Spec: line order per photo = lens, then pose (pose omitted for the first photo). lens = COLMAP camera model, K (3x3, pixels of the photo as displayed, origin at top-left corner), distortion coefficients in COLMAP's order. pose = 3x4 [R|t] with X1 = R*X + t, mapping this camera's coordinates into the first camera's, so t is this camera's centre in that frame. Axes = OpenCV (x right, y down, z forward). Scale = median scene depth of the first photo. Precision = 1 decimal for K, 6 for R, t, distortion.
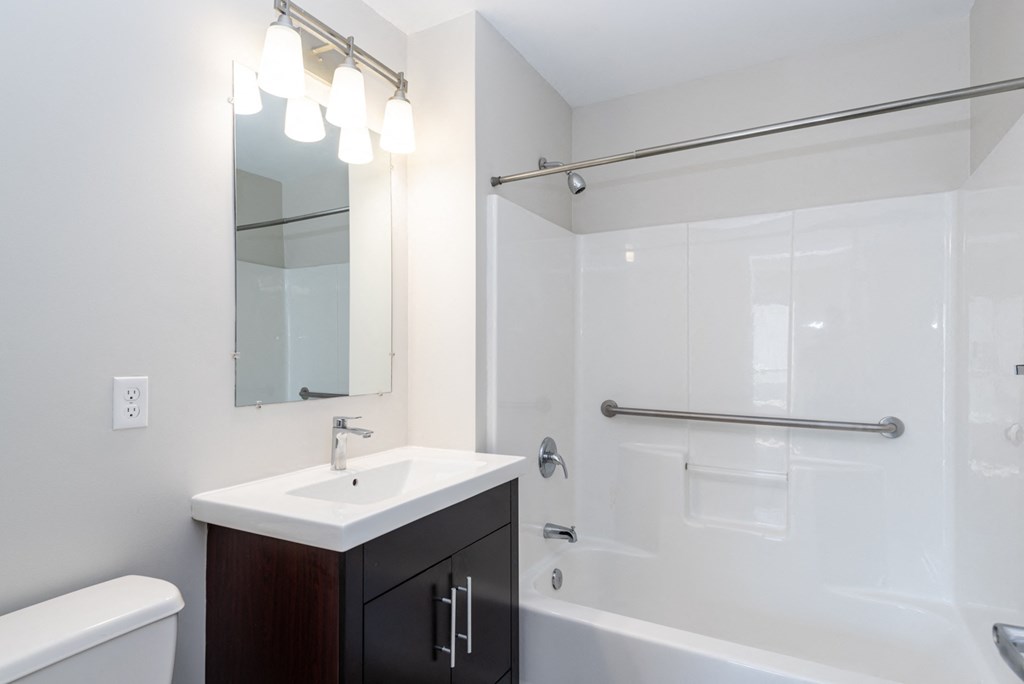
lens RADIAL K [[542.2, 0, 516.1], [0, 542.2, 346.2], [0, 0, 1]] dist [0.000036, -0.000292]
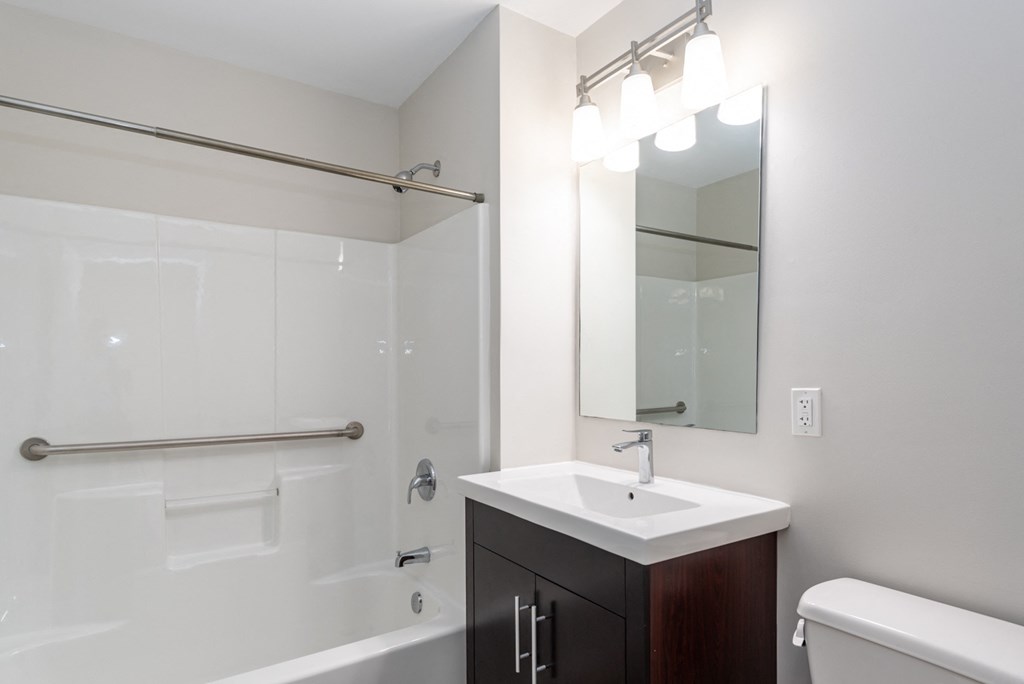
lens RADIAL K [[542.2, 0, 516.1], [0, 542.2, 346.2], [0, 0, 1]] dist [0.000036, -0.000292]
pose [[0.457772, 0.028308, 0.888619, -1.009427], [-0.001889, 0.999522, -0.030868, -0.004876], [-0.889067, 0.012452, 0.457607, 0.547658]]
